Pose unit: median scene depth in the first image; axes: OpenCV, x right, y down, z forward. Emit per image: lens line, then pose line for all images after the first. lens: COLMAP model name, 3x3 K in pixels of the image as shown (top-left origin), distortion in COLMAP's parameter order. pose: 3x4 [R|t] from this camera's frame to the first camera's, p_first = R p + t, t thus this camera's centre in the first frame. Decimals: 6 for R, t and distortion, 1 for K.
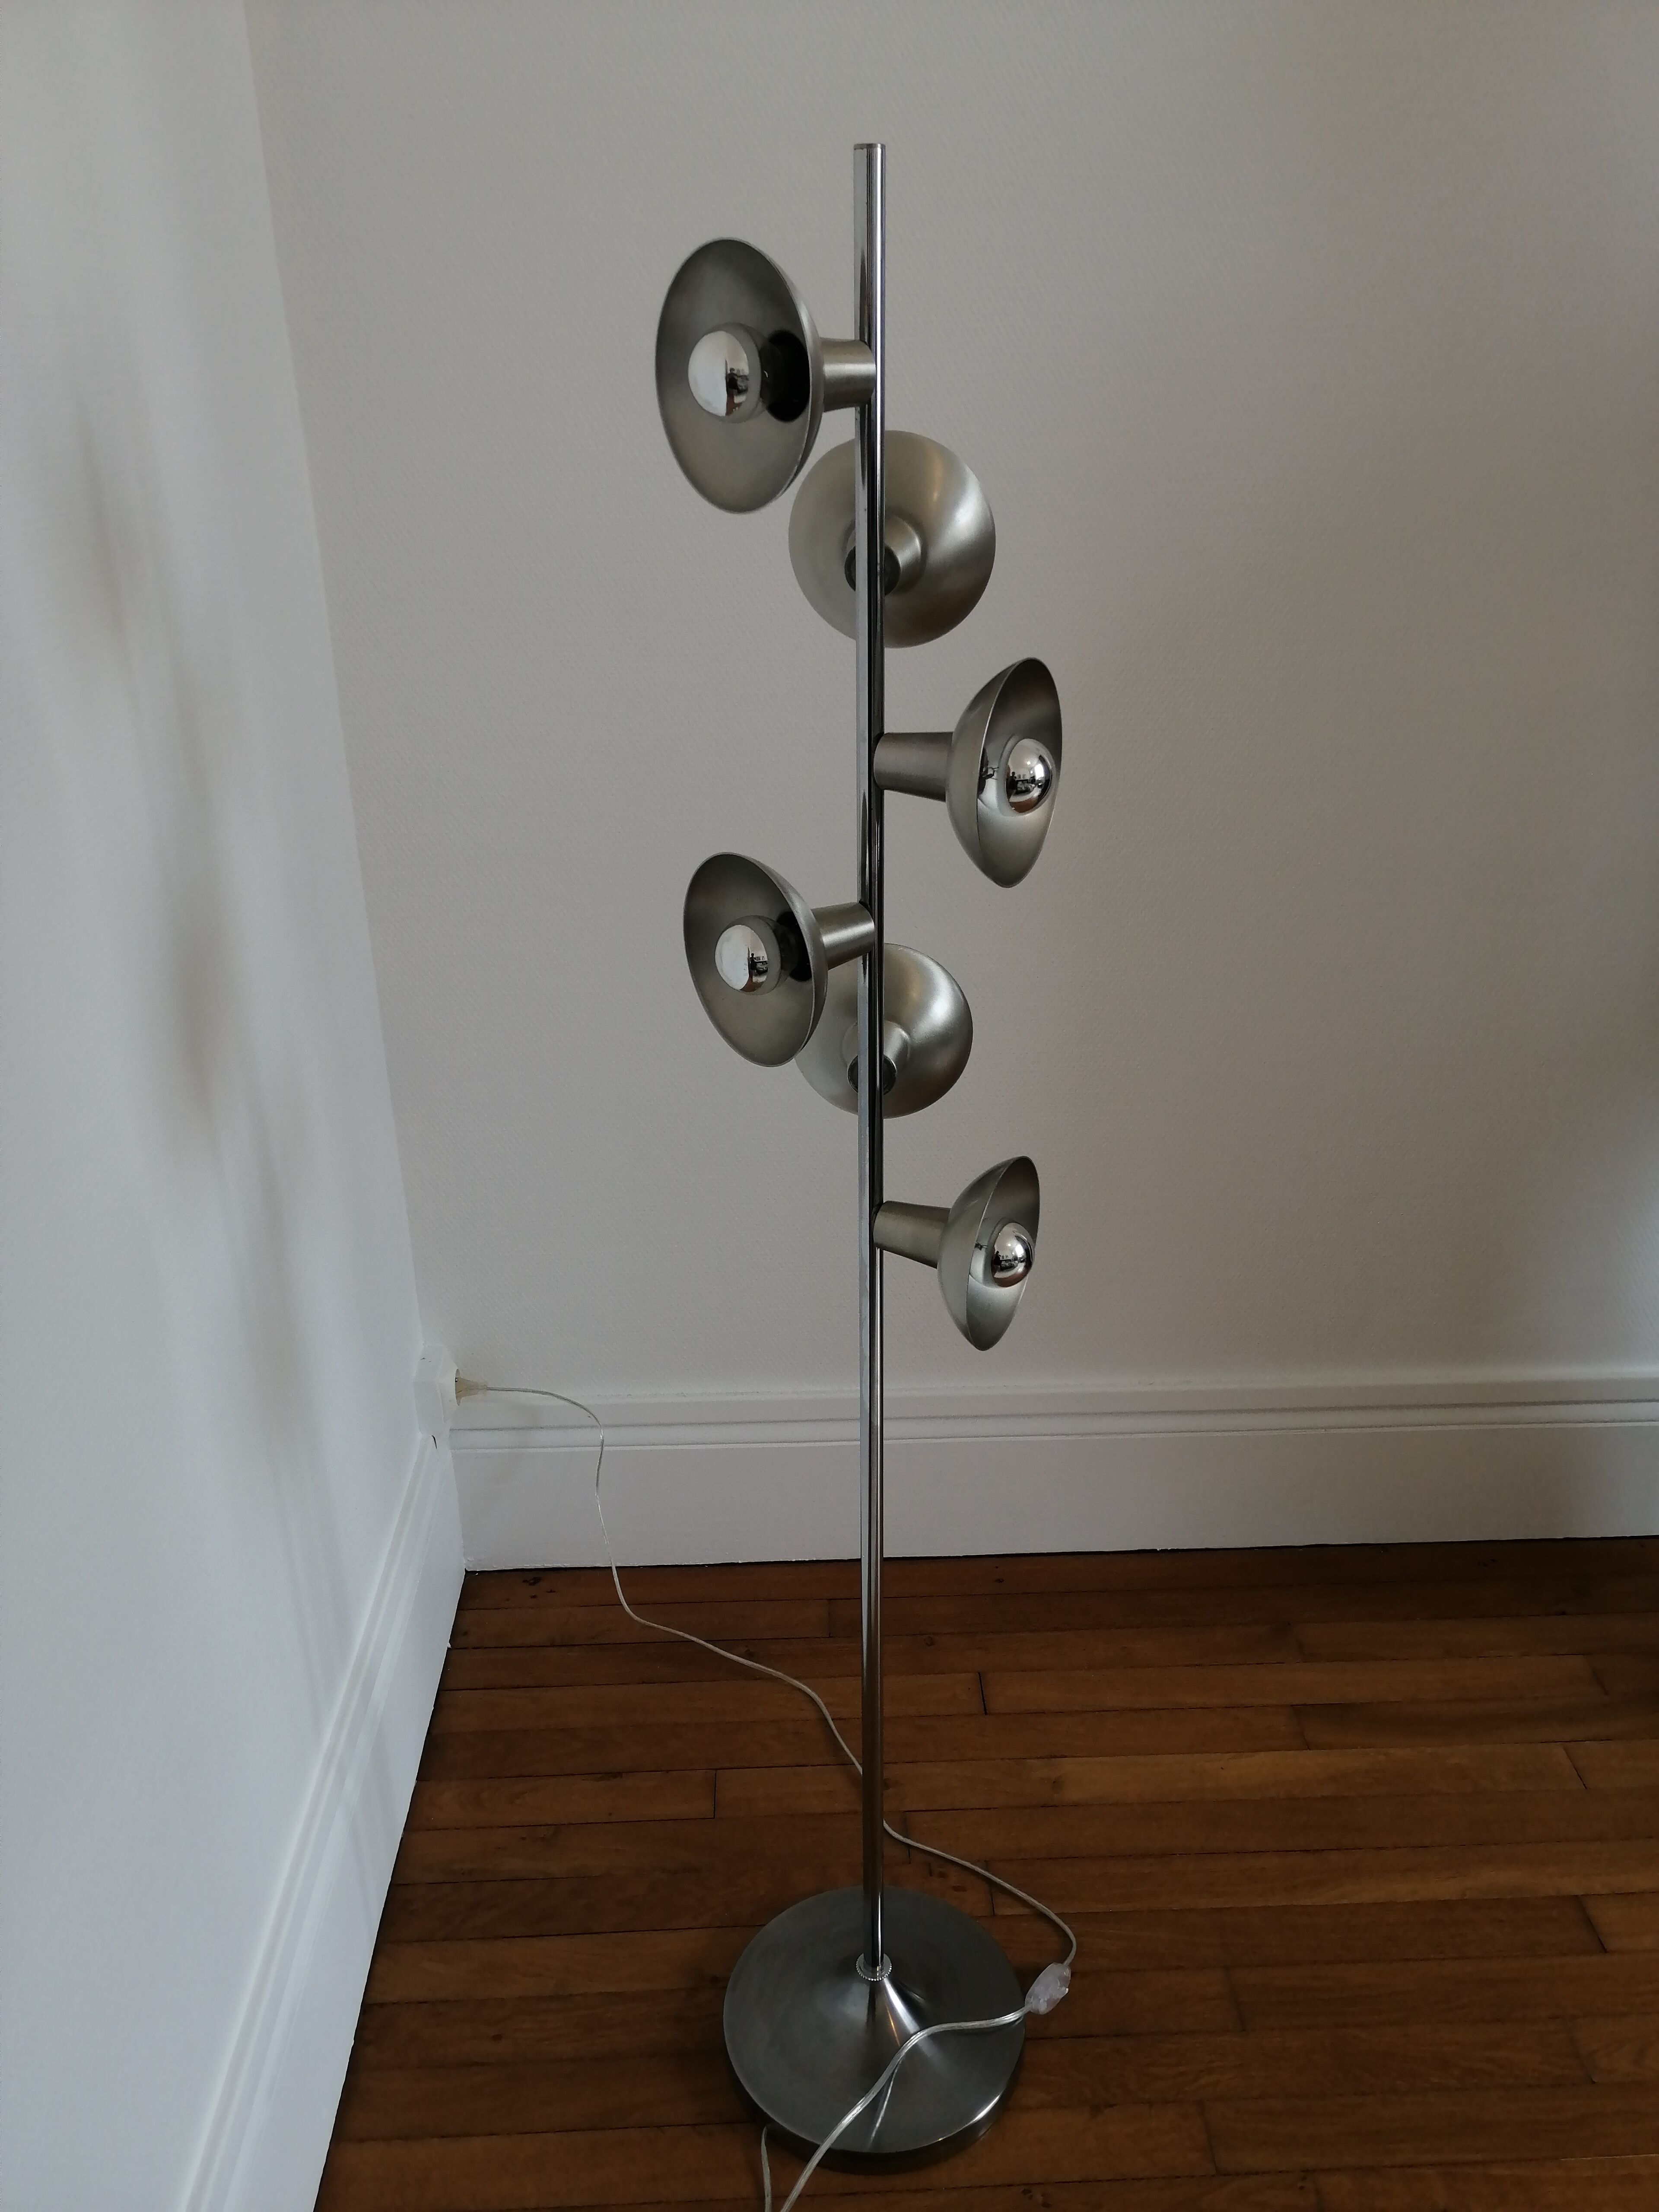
lens RADIAL K [[1735.7, 0, 831.8], [0, 1735.7, 1104.4], [0, 0, 1]] dist [0.030286, -0.047280]
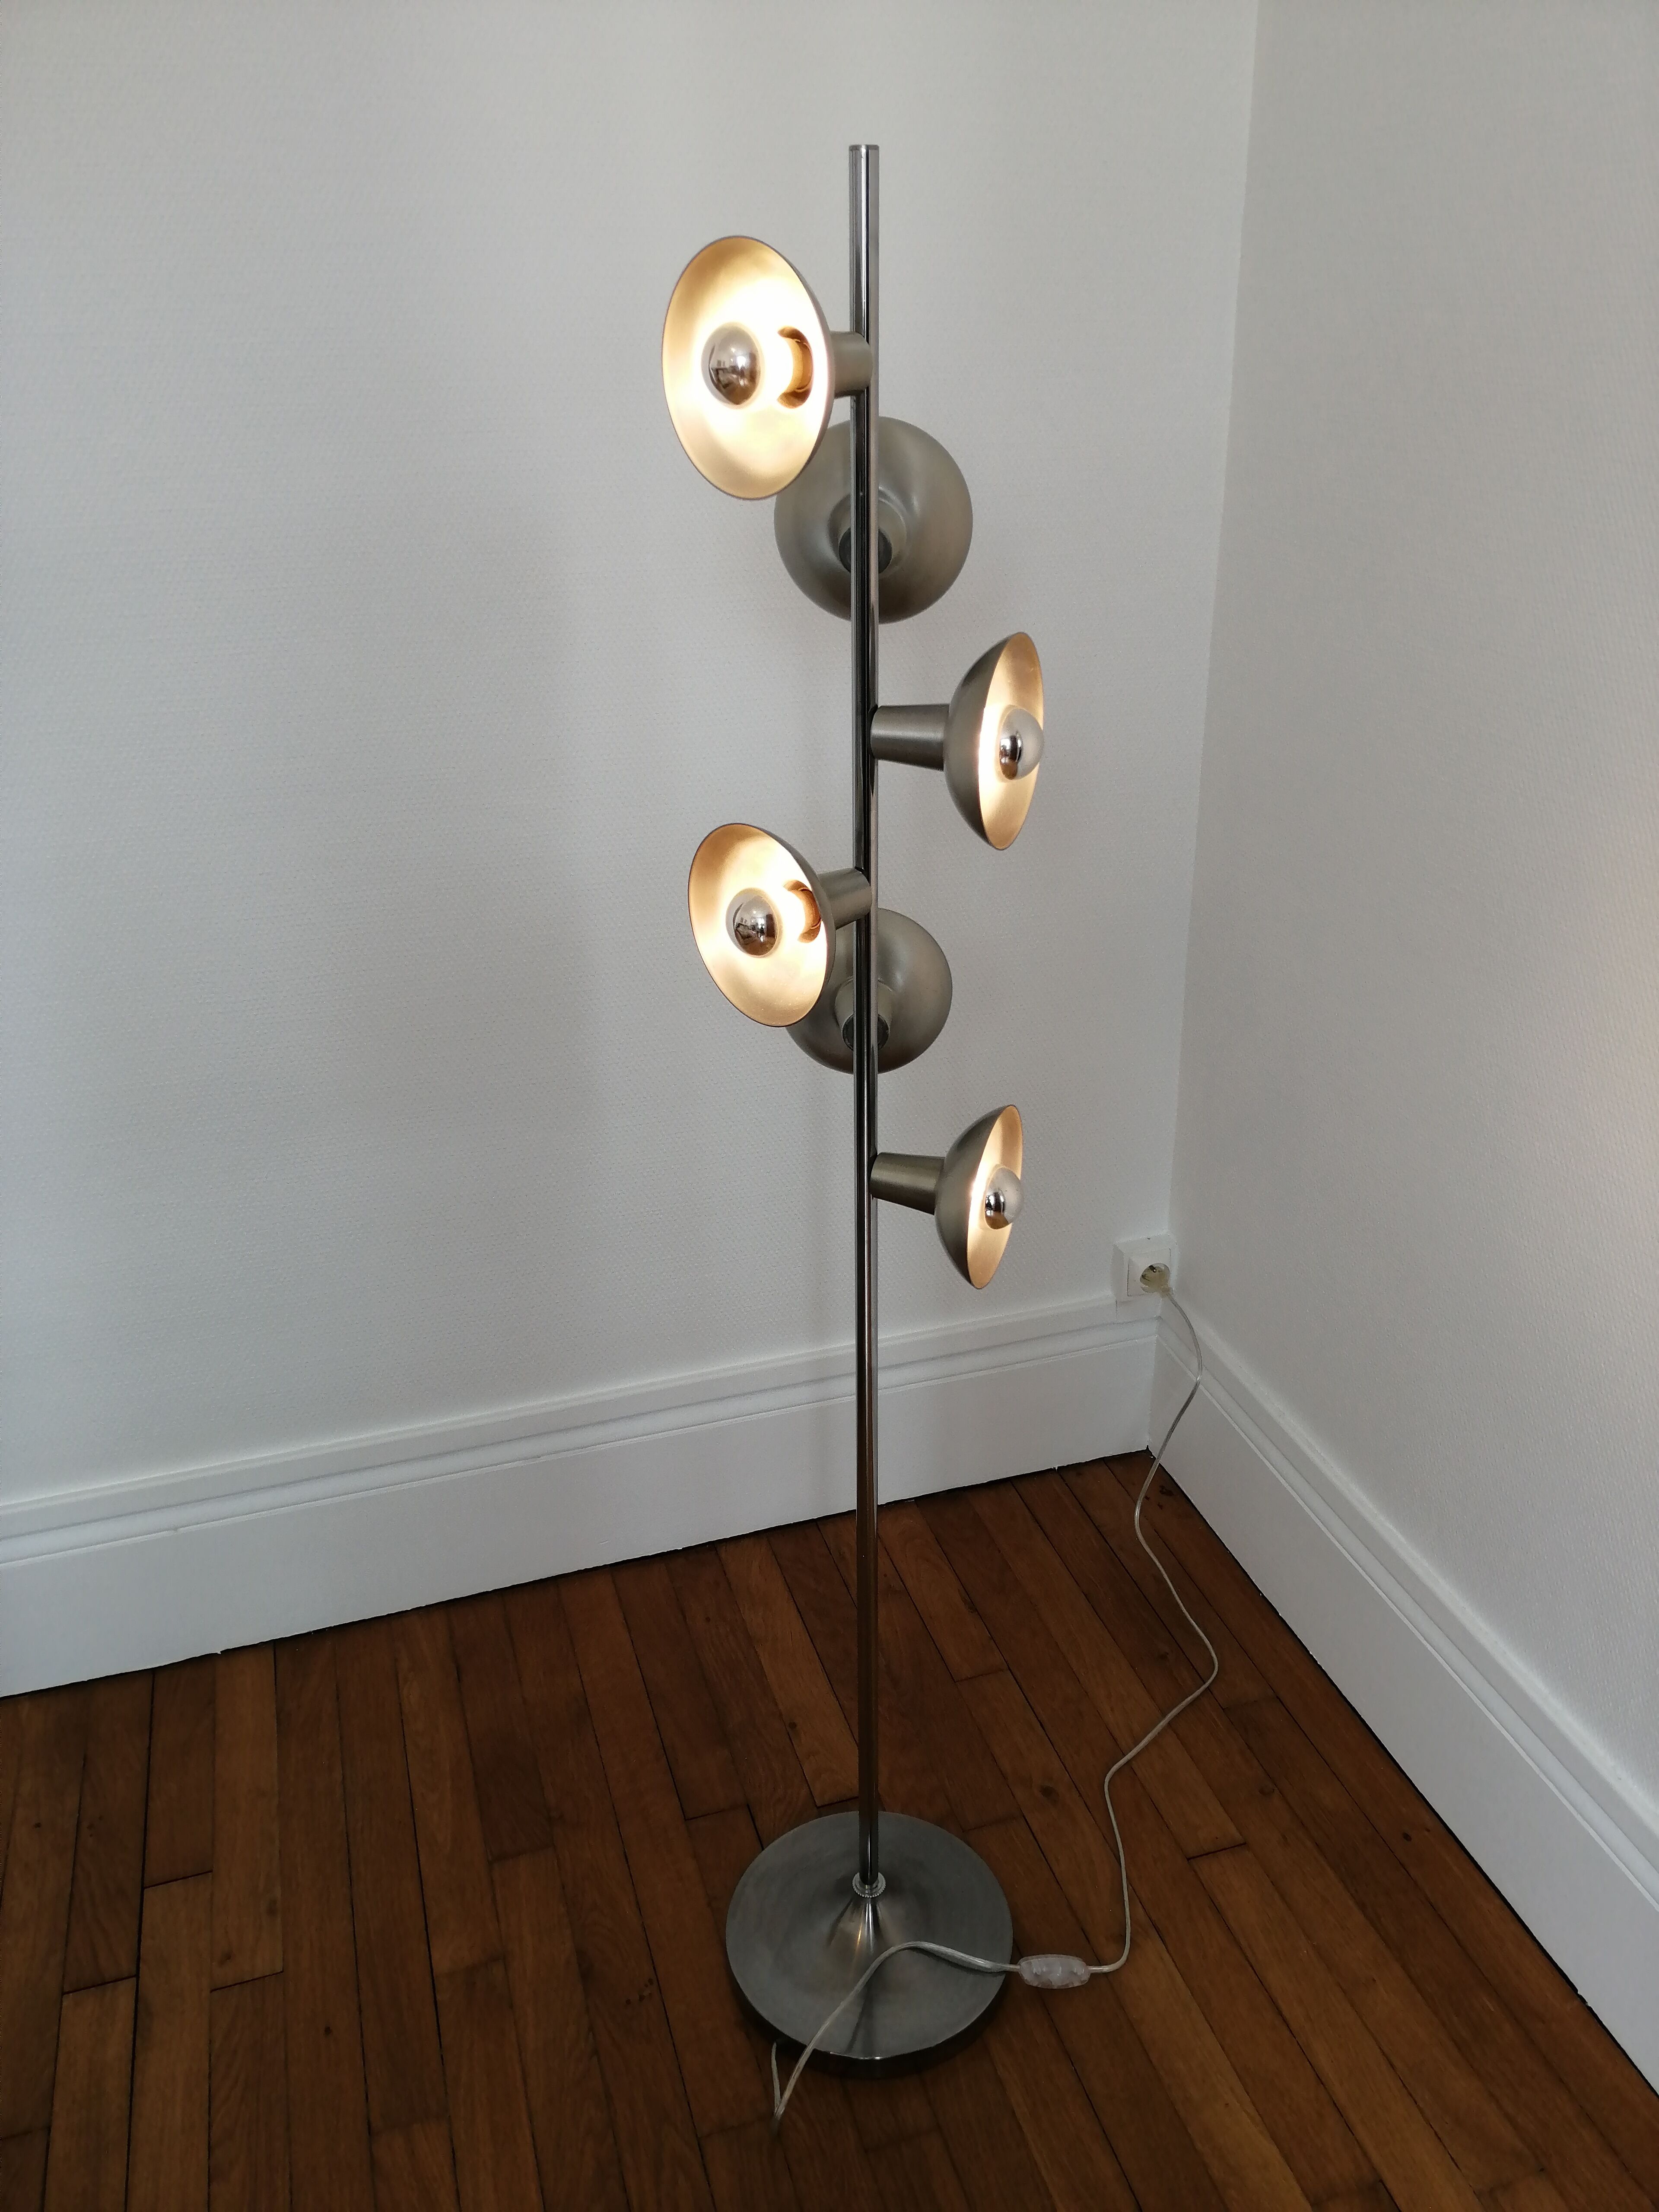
lens RADIAL K [[1735.7, 0, 828.2], [0, 1735.7, 1117.6], [0, 0, 1]] dist [0.030286, -0.047280]
pose [[0.259999, 0.424430, -0.867329, 0.739208], [-0.383898, 0.869616, 0.310469, -0.214111], [0.886015, 0.252244, 0.389037, 0.438310]]
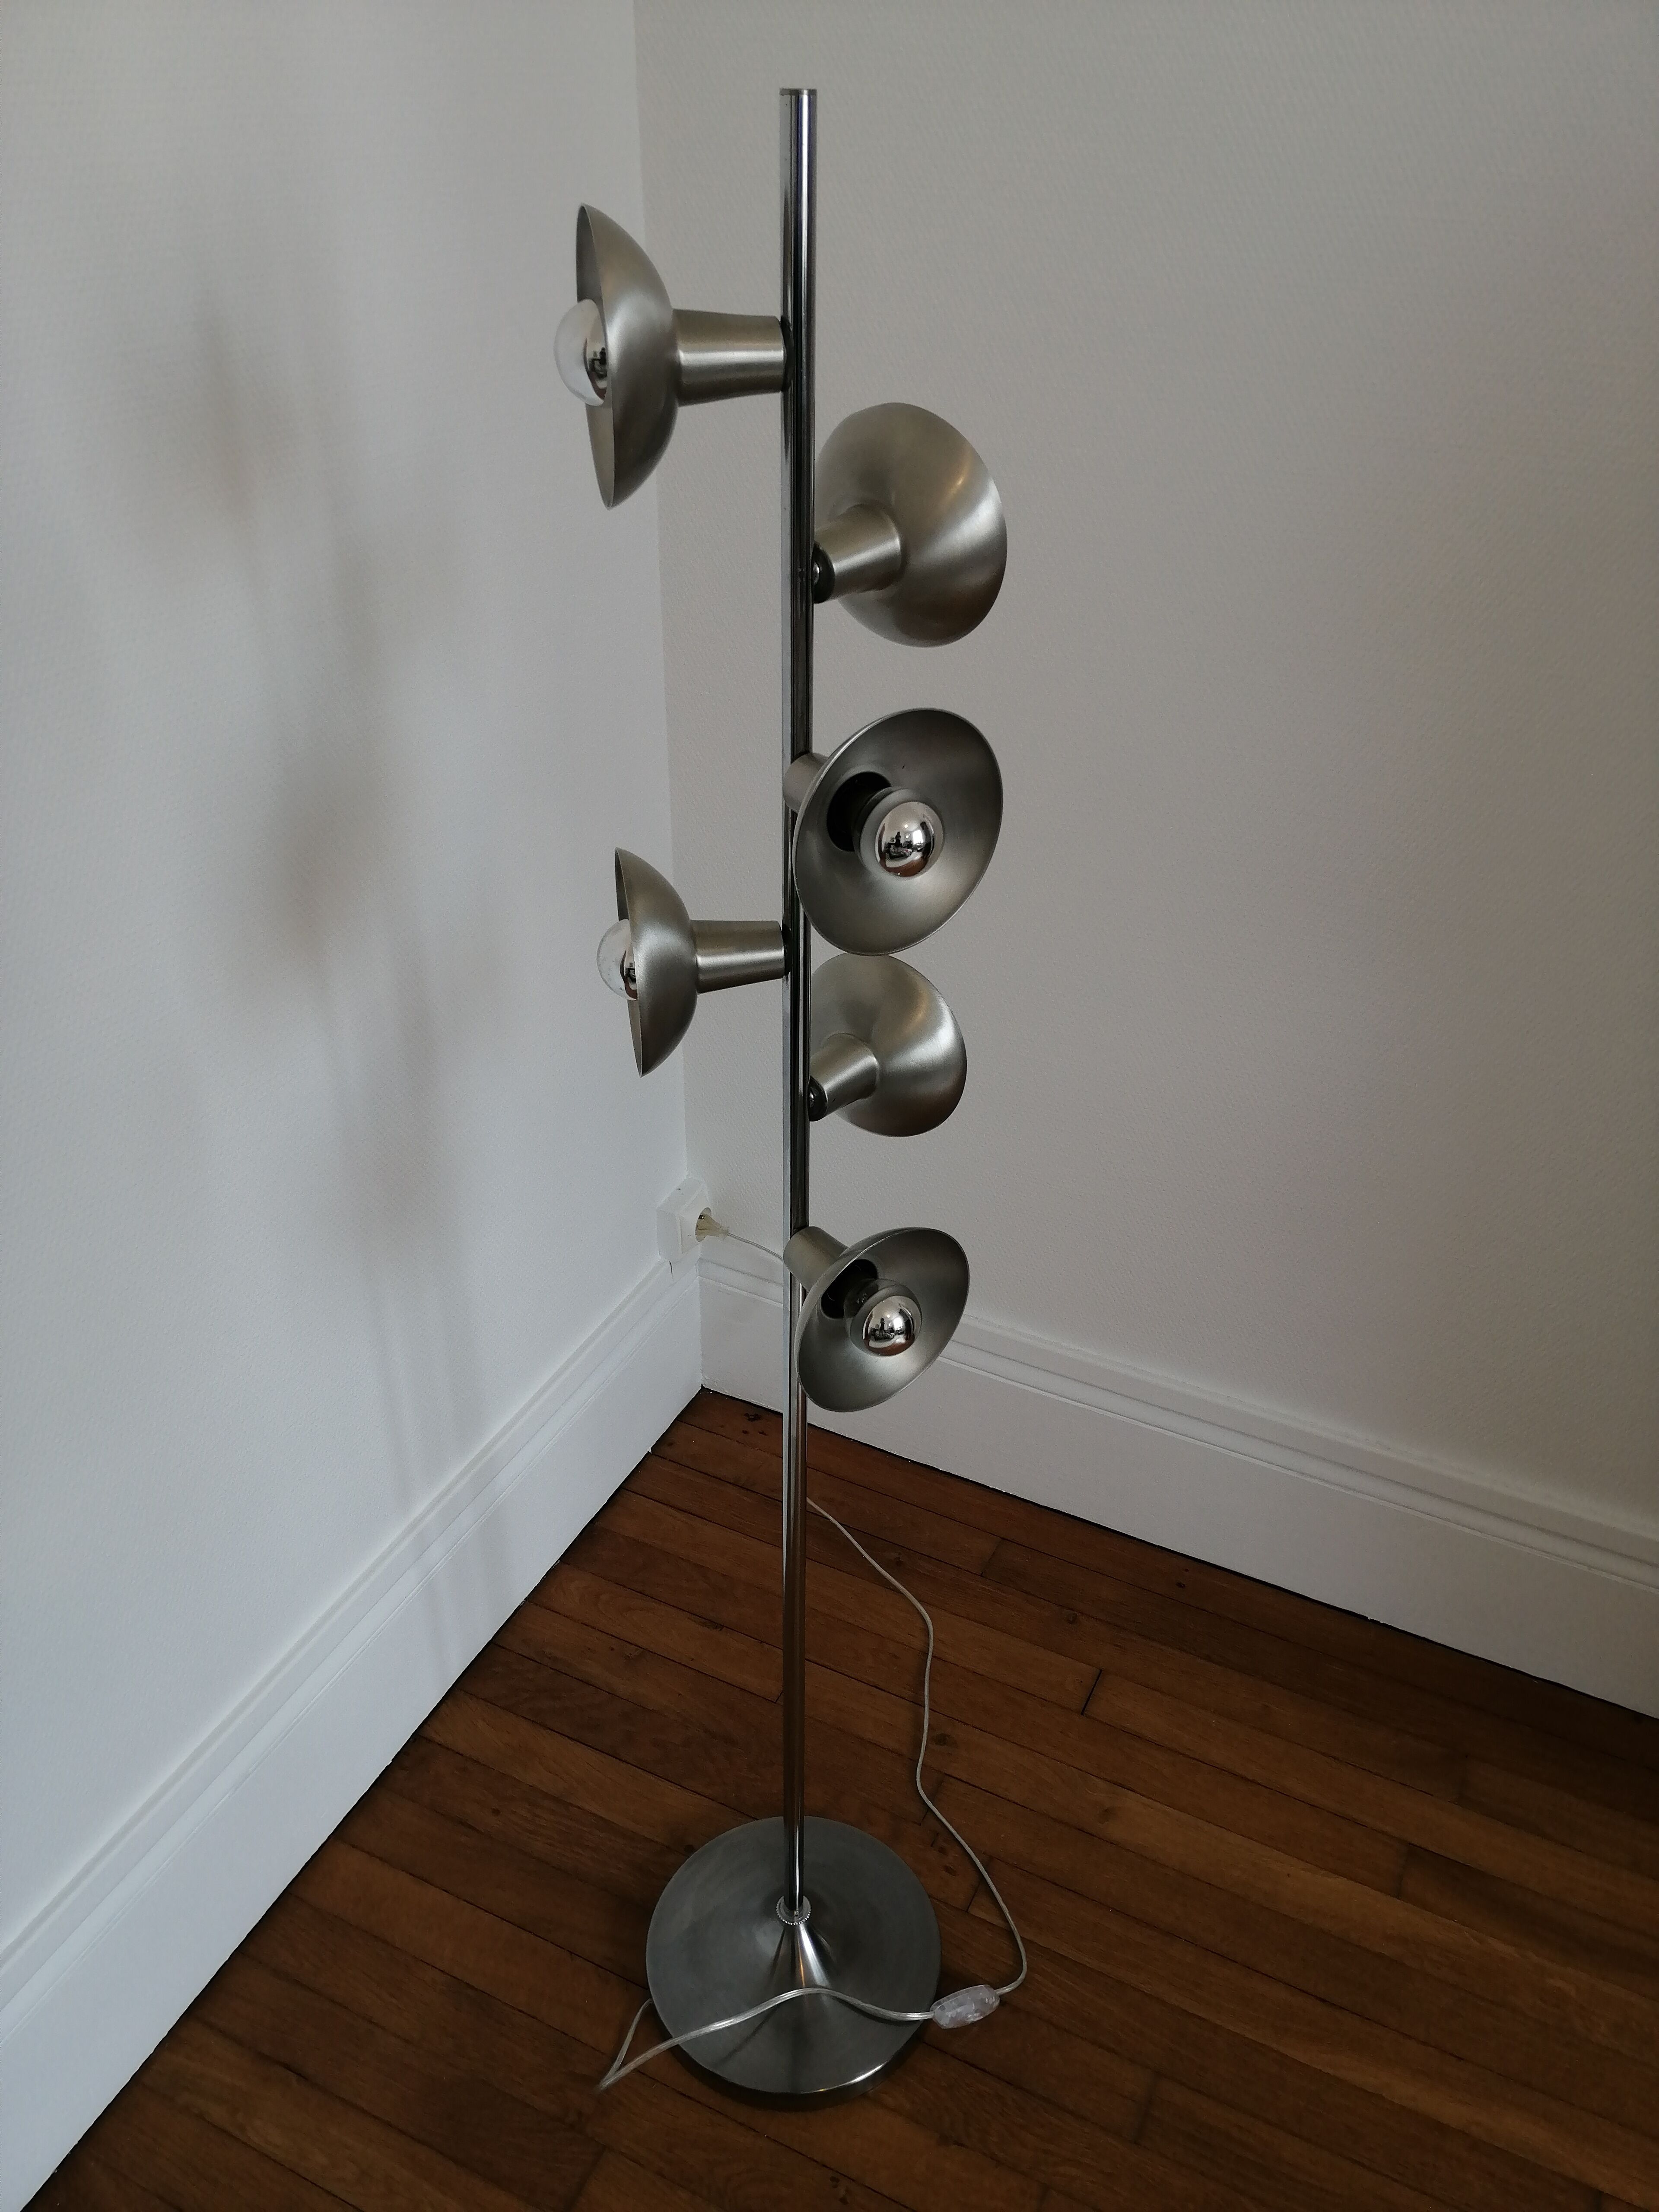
lens RADIAL K [[1735.7, 0, 833.8], [0, 1735.7, 1102.4], [0, 0, 1]] dist [0.030286, -0.047280]
pose [[0.881983, 0.266953, -0.388383, 0.282311], [-0.213060, 0.960936, 0.176656, -0.128433], [0.420370, -0.073058, 0.904407, 0.111514]]
